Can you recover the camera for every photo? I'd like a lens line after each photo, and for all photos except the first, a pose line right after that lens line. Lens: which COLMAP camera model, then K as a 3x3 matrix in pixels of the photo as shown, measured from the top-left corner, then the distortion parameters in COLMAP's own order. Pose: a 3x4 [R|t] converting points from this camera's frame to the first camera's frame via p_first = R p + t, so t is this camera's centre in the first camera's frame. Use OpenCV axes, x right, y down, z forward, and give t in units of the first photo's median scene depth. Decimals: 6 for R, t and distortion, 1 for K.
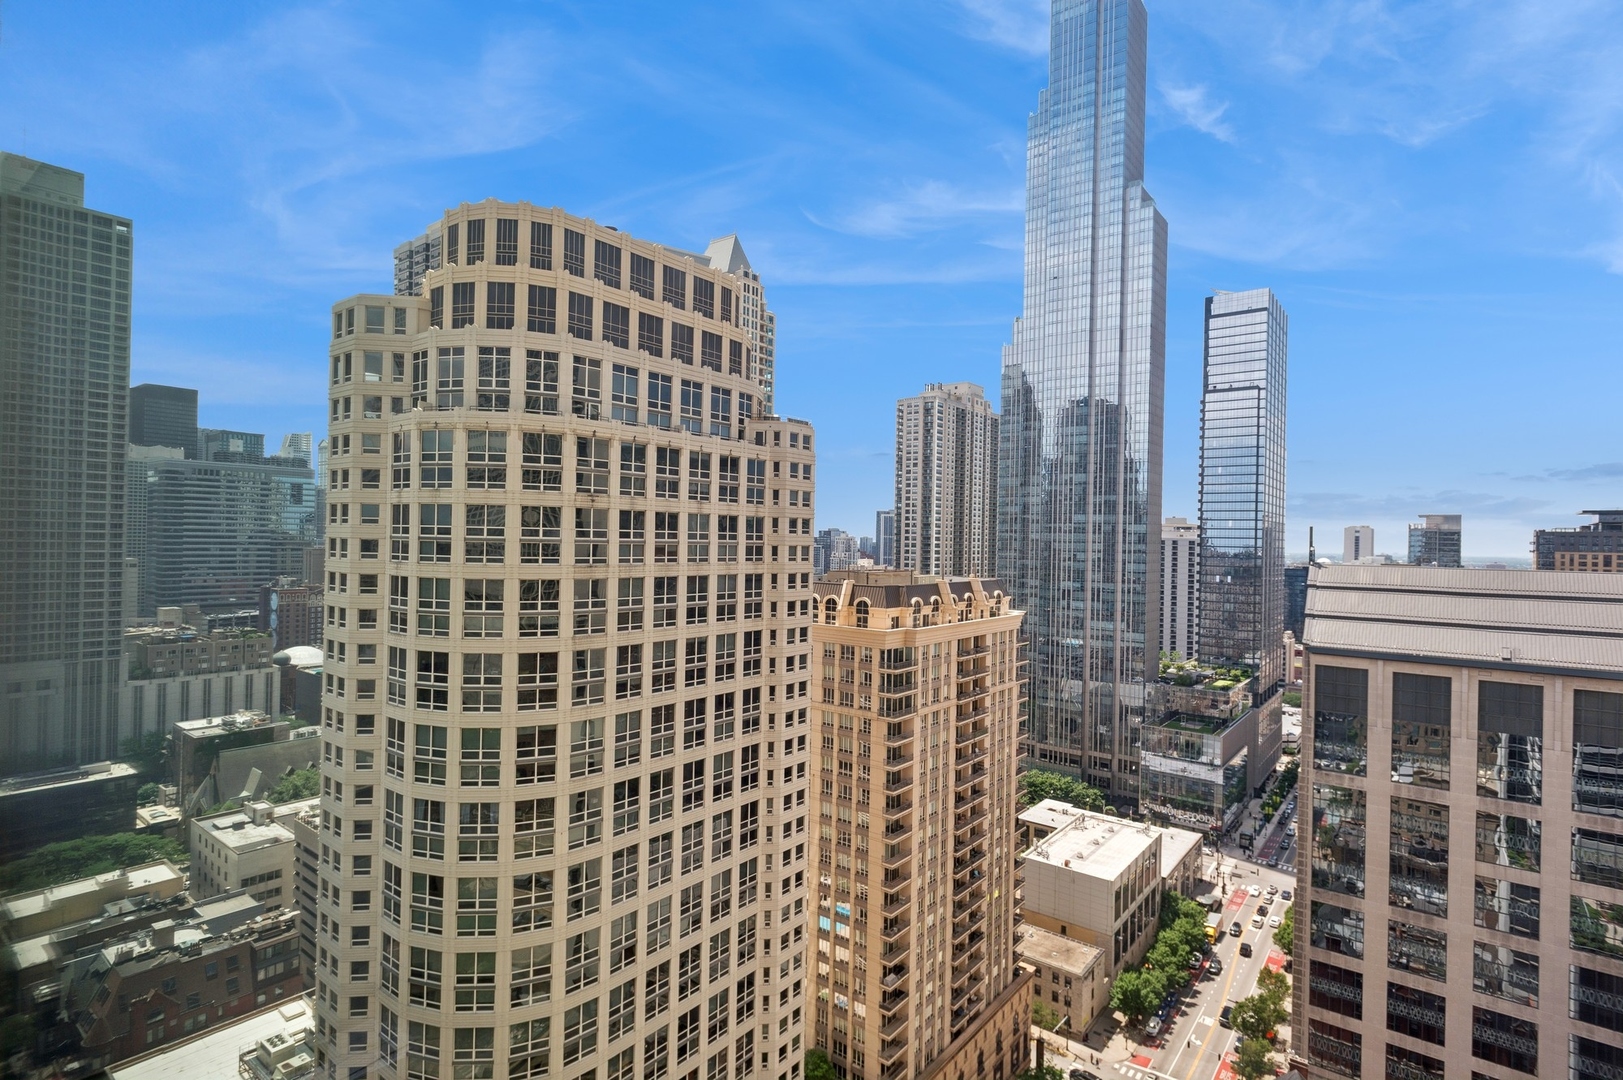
lens RADIAL K [[815.3, 0, 816.0], [0, 815.3, 539.0], [0, 0, 1]] dist [0.006242, -0.002584]
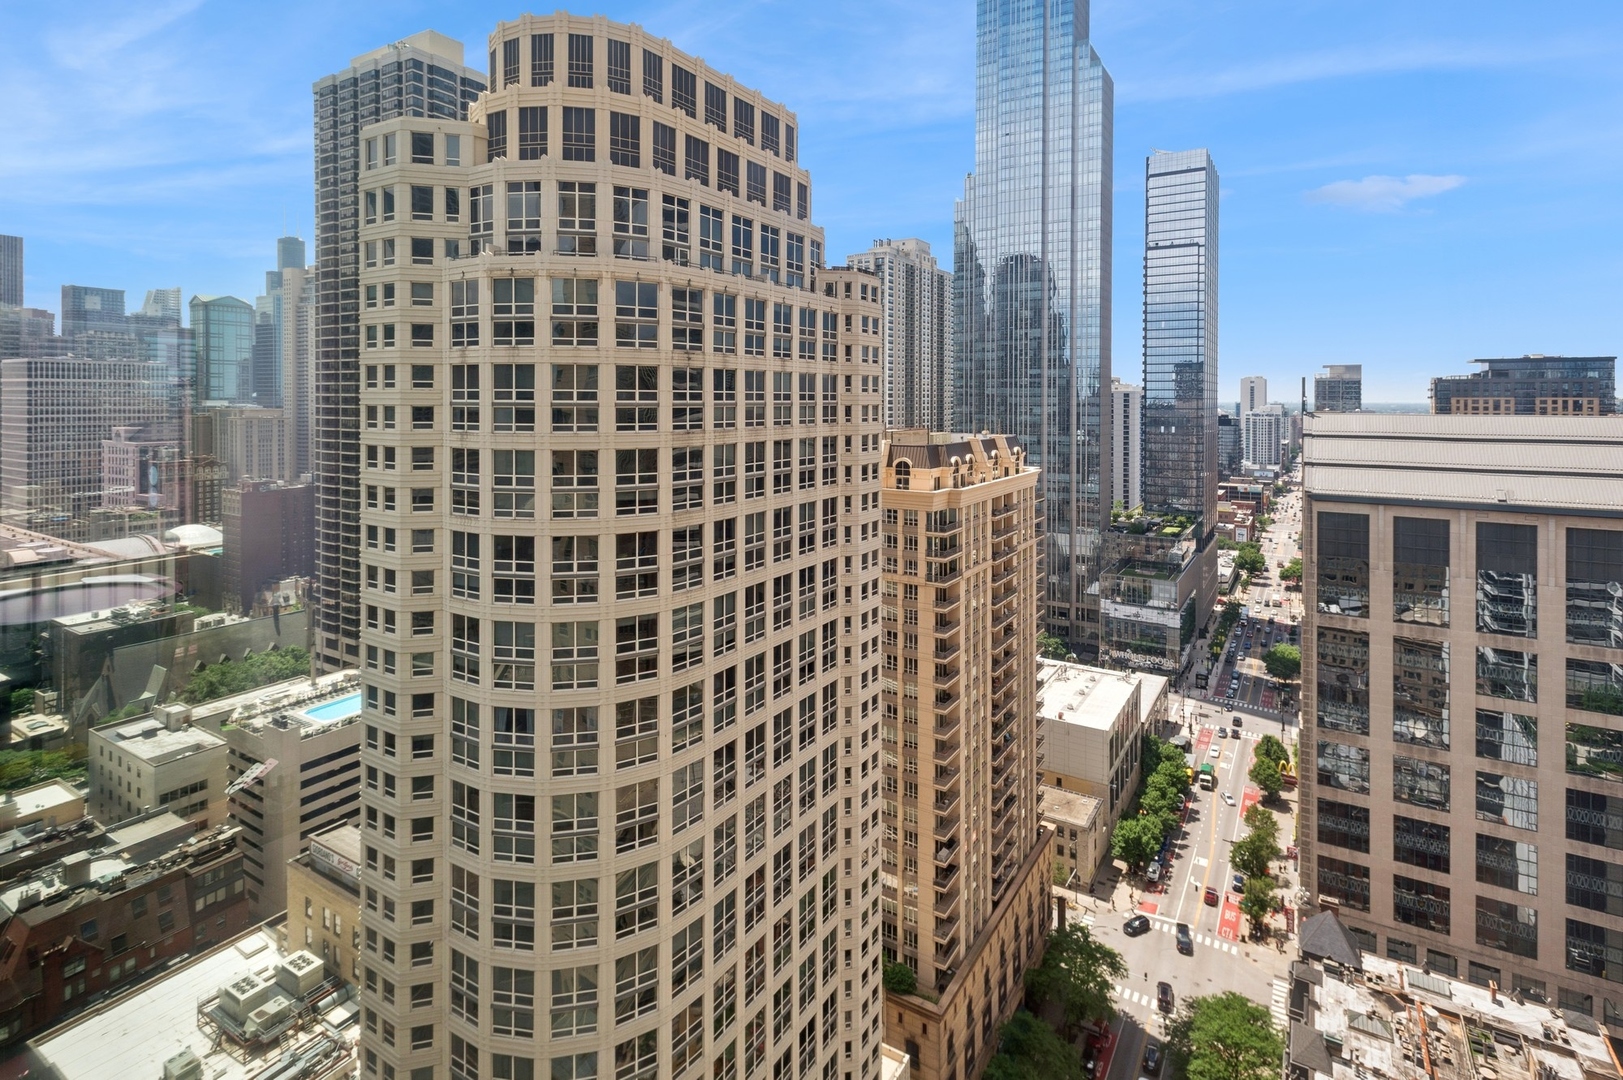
lens RADIAL K [[817.5, 0, 841.1], [0, 817.5, 403.9], [0, 0, 1]] dist [0.011412, -0.000469]
pose [[0.992427, -0.016630, 0.121708, -0.129229], [0.015480, 0.999826, 0.010390, -0.002601], [-0.121860, -0.008428, 0.992512, 0.057909]]
